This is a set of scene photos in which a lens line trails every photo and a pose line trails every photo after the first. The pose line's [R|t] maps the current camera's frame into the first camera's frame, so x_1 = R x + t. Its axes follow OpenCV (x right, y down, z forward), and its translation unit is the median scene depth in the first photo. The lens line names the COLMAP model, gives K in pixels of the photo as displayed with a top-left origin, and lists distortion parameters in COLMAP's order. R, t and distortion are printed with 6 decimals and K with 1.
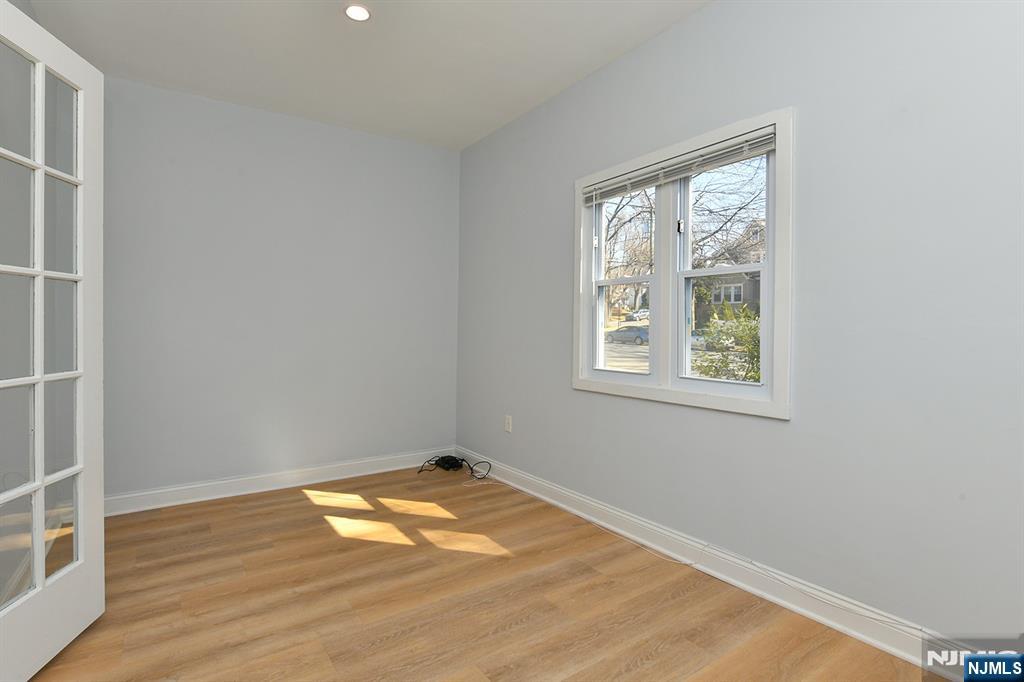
lens RADIAL K [[497.6, 0, 508.0], [0, 497.6, 335.0], [0, 0, 1]] dist [-0.015917, -0.000148]
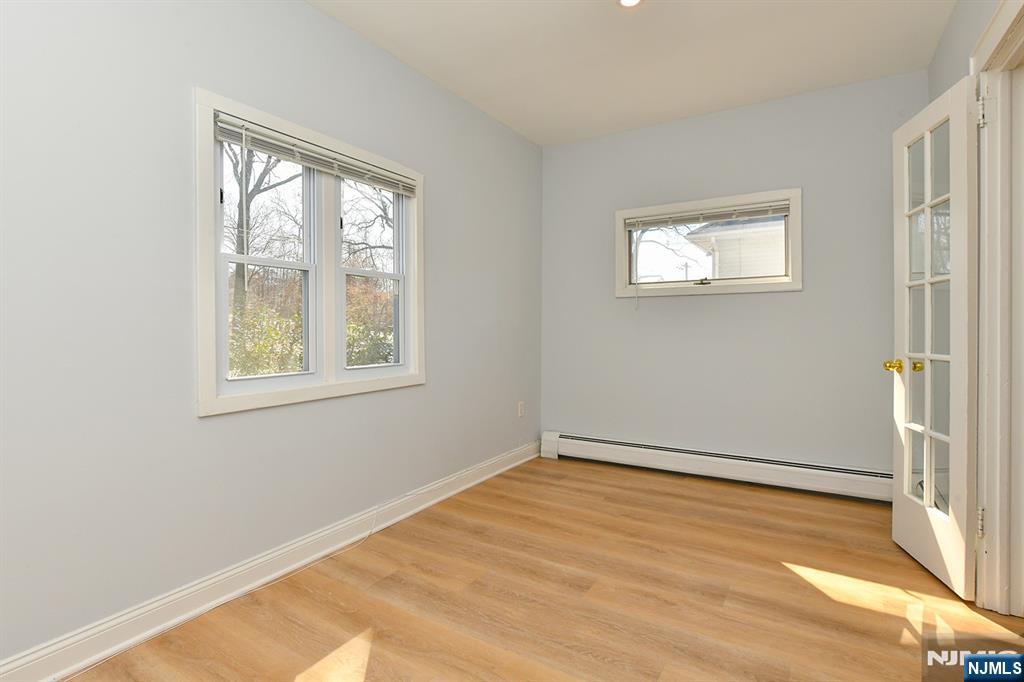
lens RADIAL K [[497.6, 0, 507.4], [0, 497.6, 332.6], [0, 0, 1]] dist [-0.015917, -0.000148]
pose [[-0.395797, -0.015216, 0.918212, -0.727412], [0.013410, 0.999660, 0.022346, -0.009808], [-0.918240, 0.021158, -0.395459, 1.079134]]
